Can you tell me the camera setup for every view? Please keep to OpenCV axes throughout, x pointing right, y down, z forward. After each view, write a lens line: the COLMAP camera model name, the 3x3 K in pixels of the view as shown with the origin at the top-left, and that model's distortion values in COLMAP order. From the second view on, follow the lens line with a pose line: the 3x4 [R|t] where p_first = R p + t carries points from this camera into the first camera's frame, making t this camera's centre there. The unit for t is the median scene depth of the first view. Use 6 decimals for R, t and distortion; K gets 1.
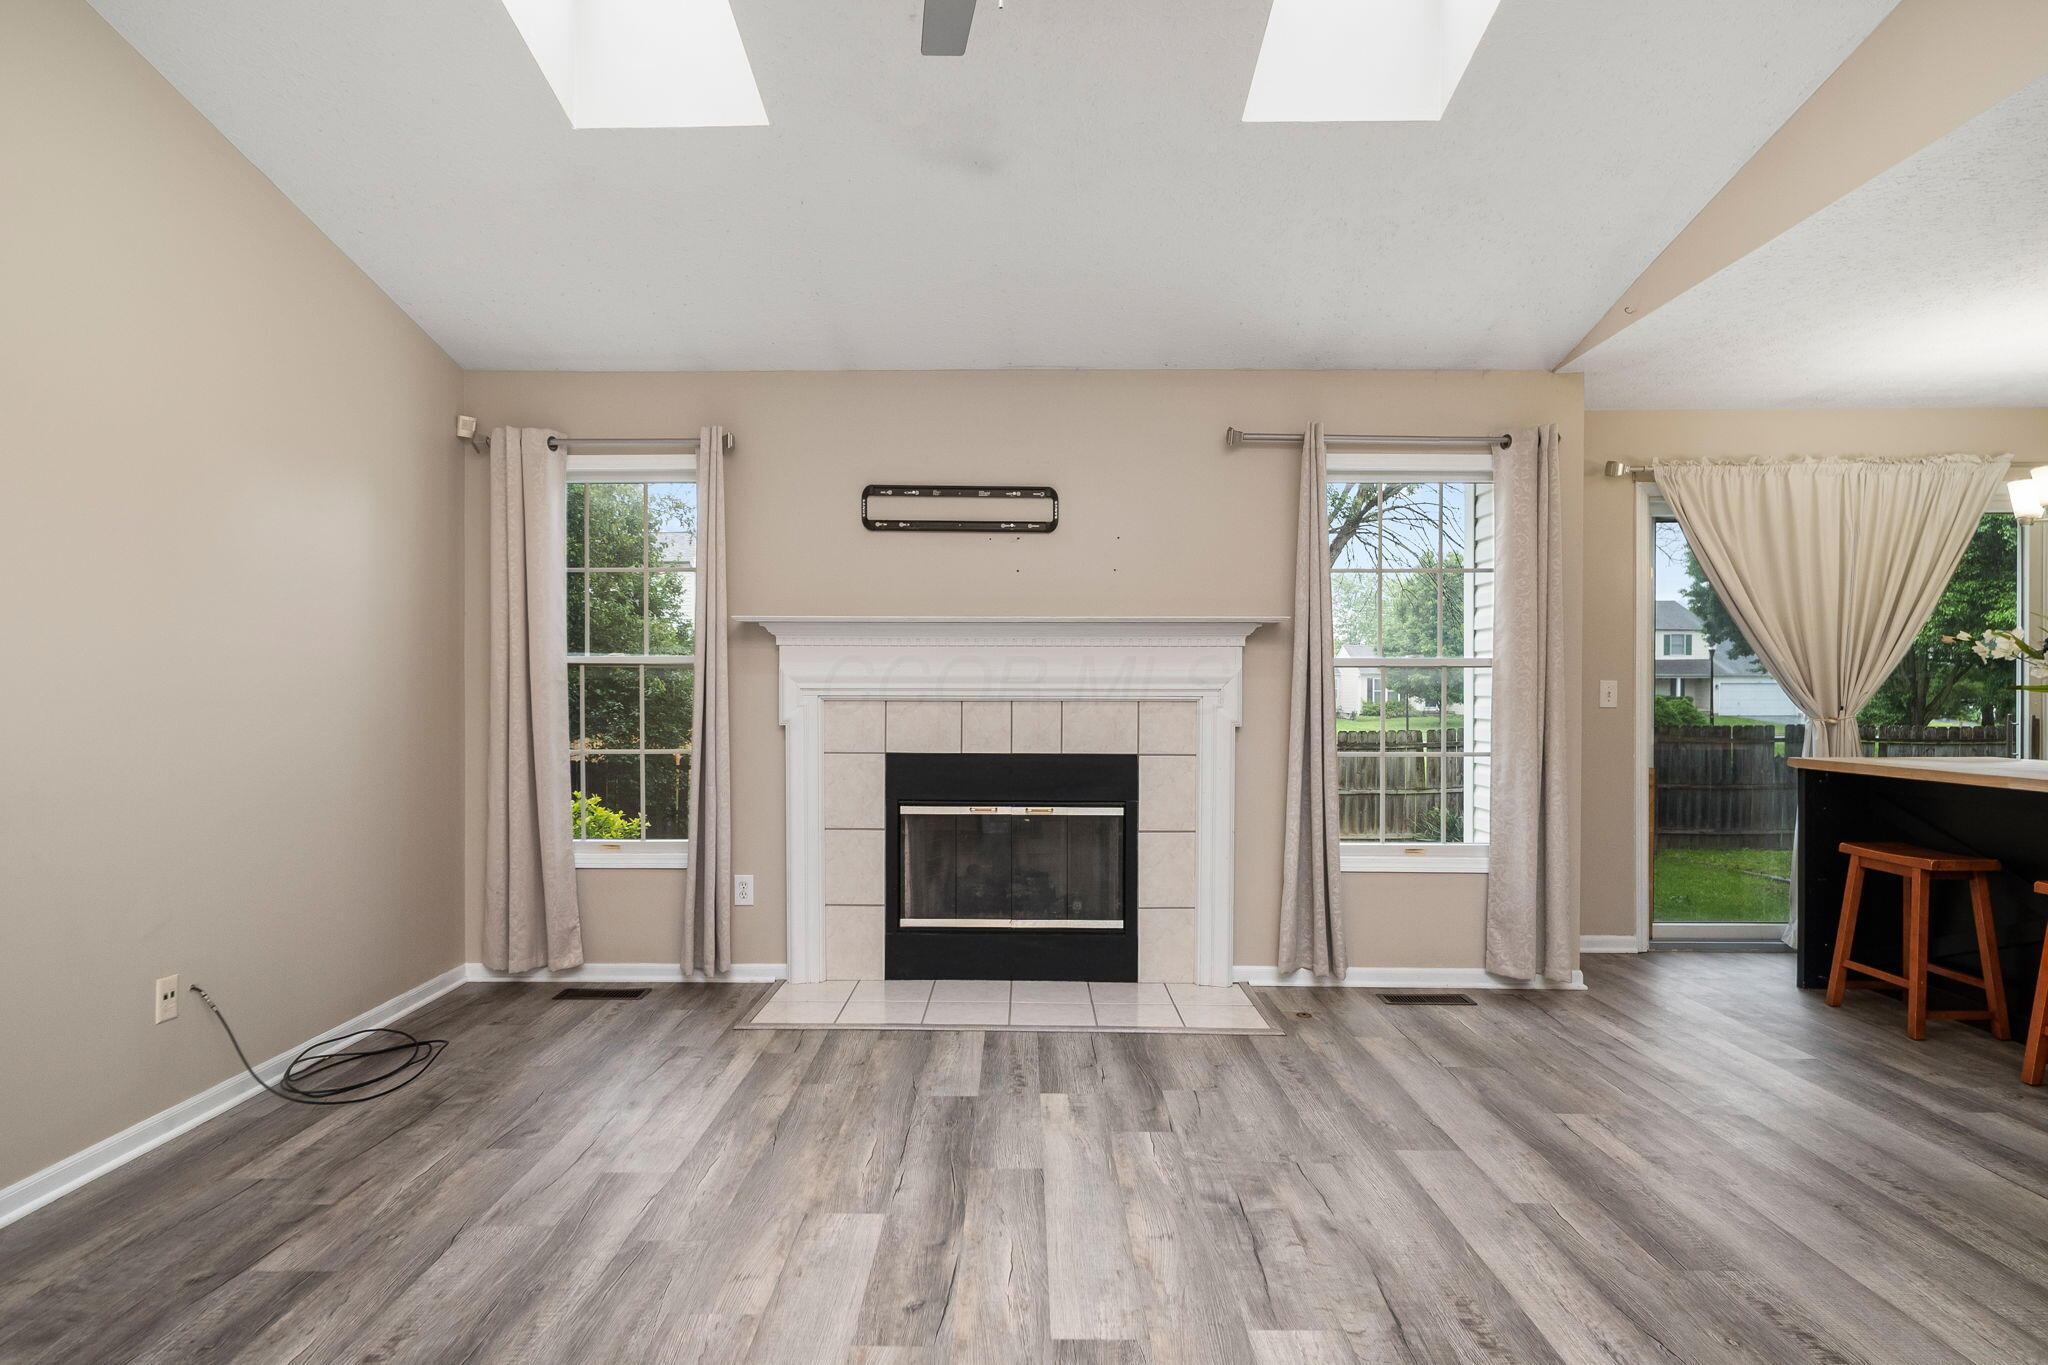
lens RADIAL K [[1103.8, 0, 1011.7], [0, 1103.8, 695.2], [0, 0, 1]] dist [-0.000230, -0.000483]
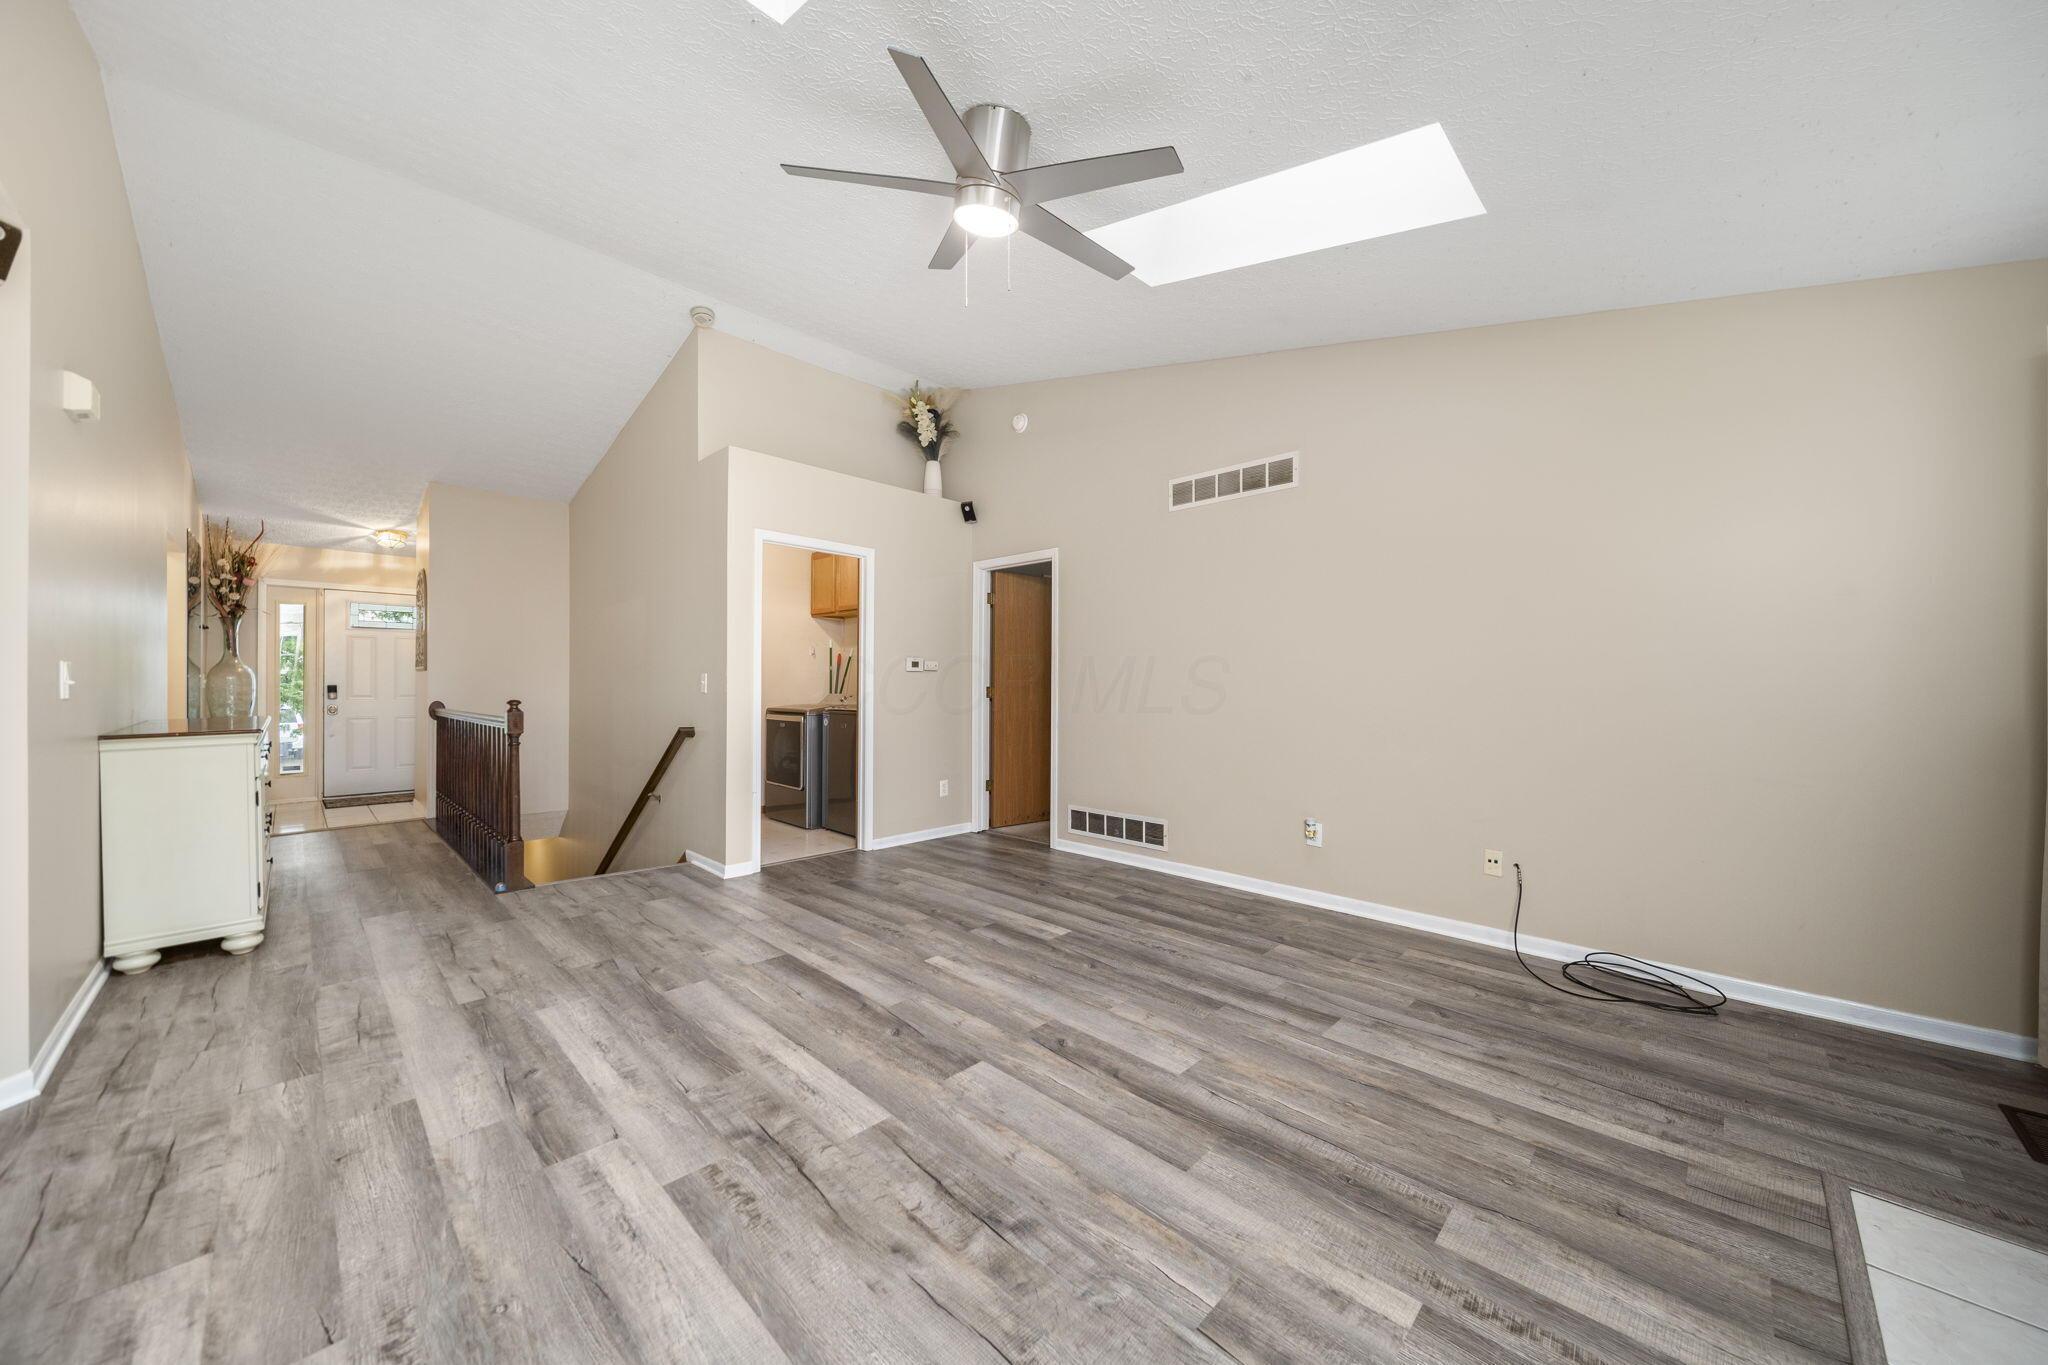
lens RADIAL K [[718.9, 0, 1013.7], [0, 718.9, 685.7], [0, 0, 1]] dist [-0.000637, -0.000339]
pose [[-0.697375, 0.001107, -0.716706, 0.368217], [-0.005663, 0.999959, 0.007054, -0.002201], [0.716684, 0.008978, -0.697340, 0.832603]]
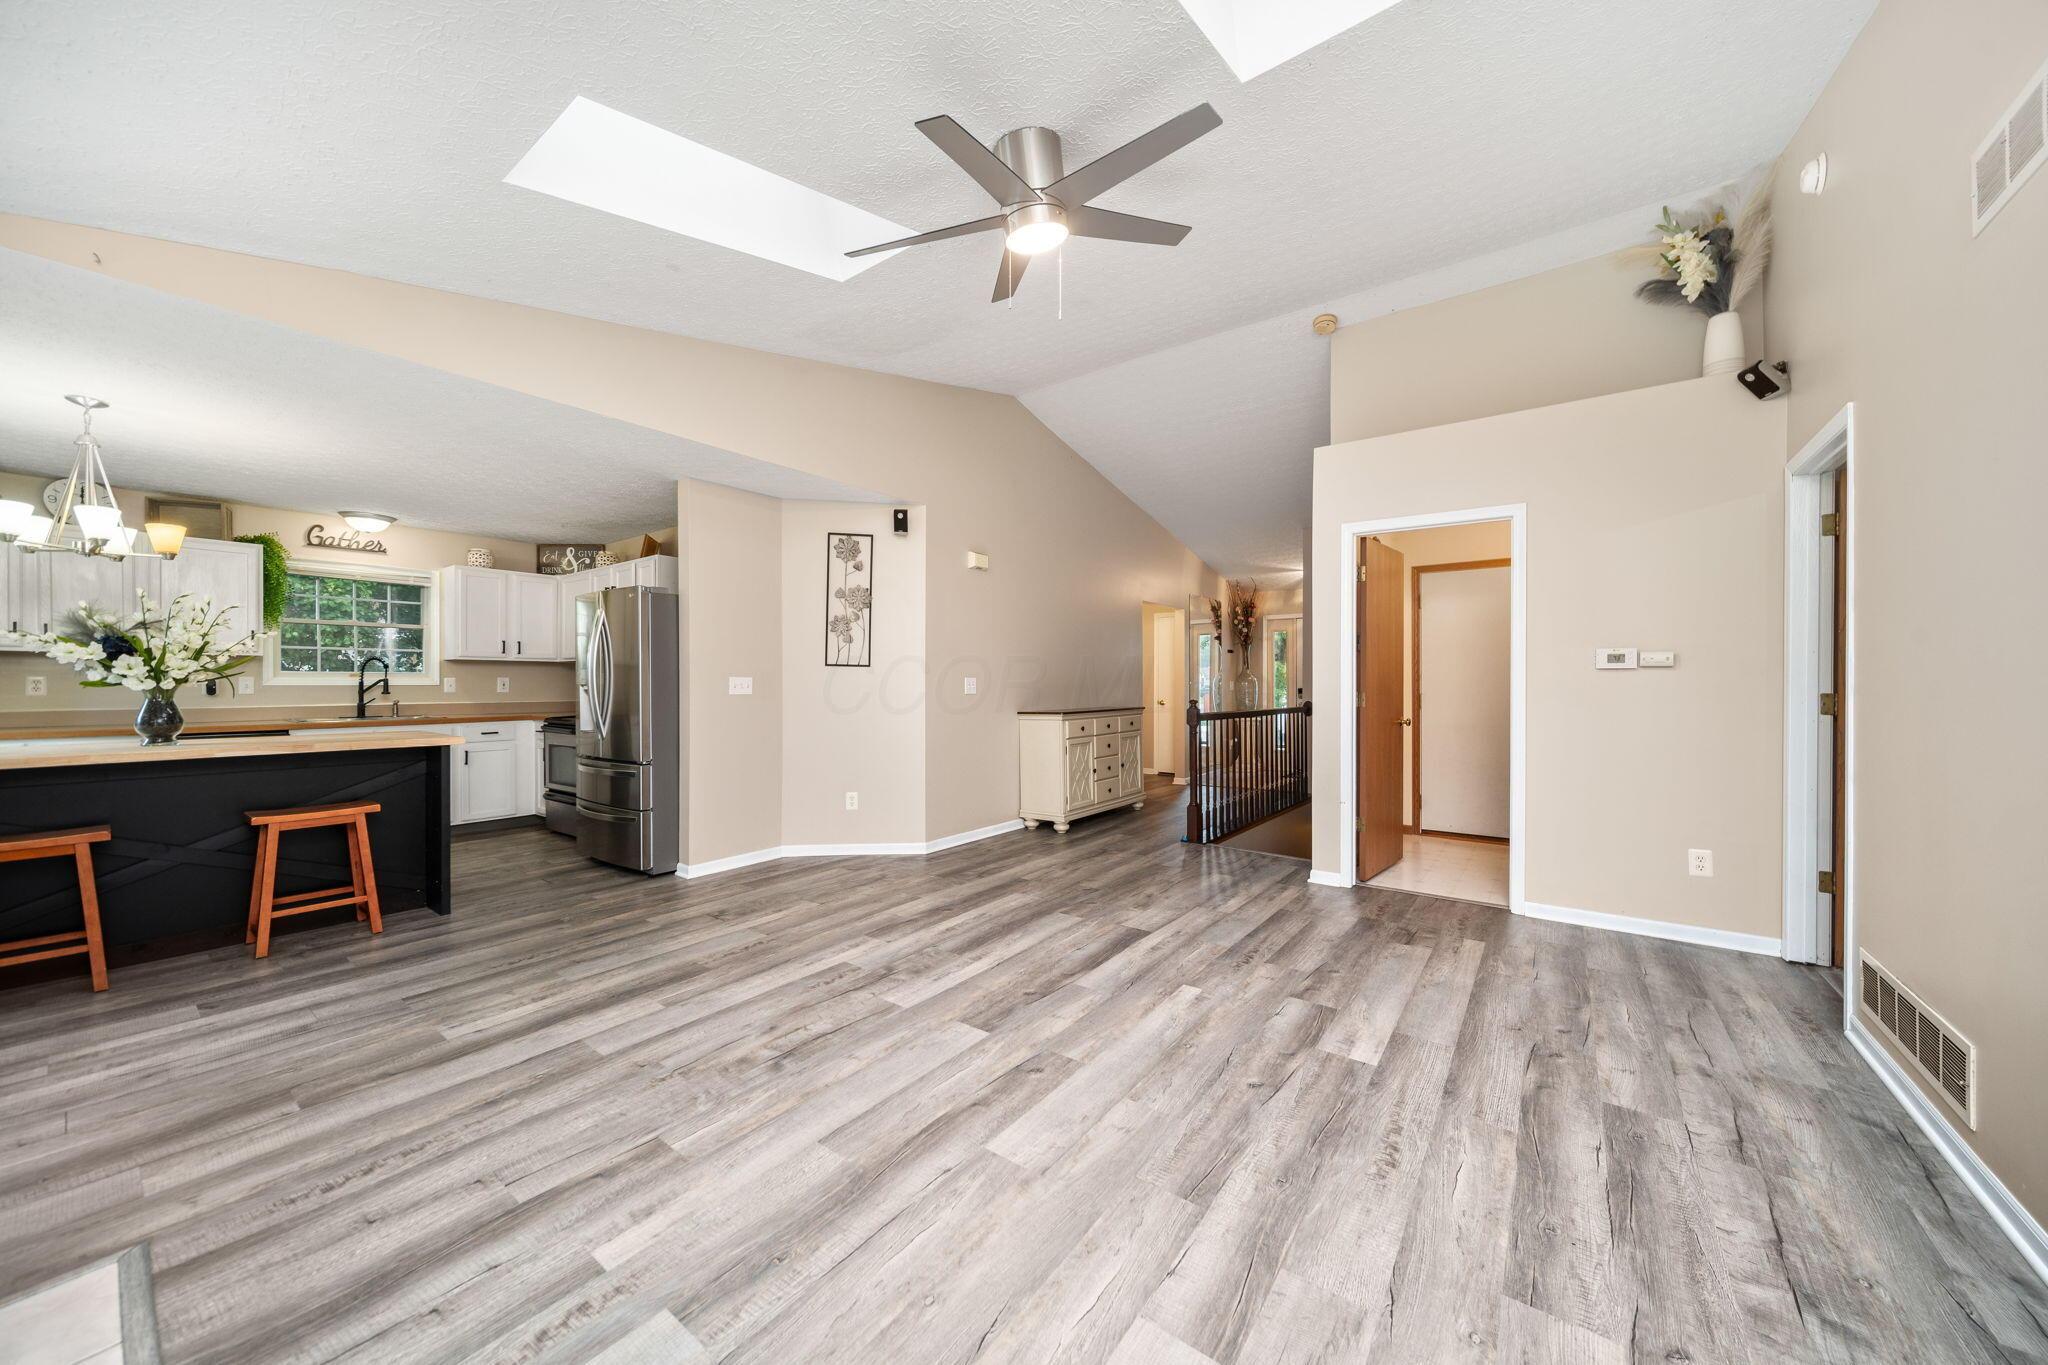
lens RADIAL K [[718.9, 0, 1013.7], [0, 718.9, 685.7], [0, 0, 1]] dist [-0.000637, -0.000339]
pose [[-0.803558, -0.000145, 0.595227, -0.330298], [0.003110, 0.999985, 0.004443, -0.003698], [-0.595218, 0.005421, -0.803546, 0.898408]]
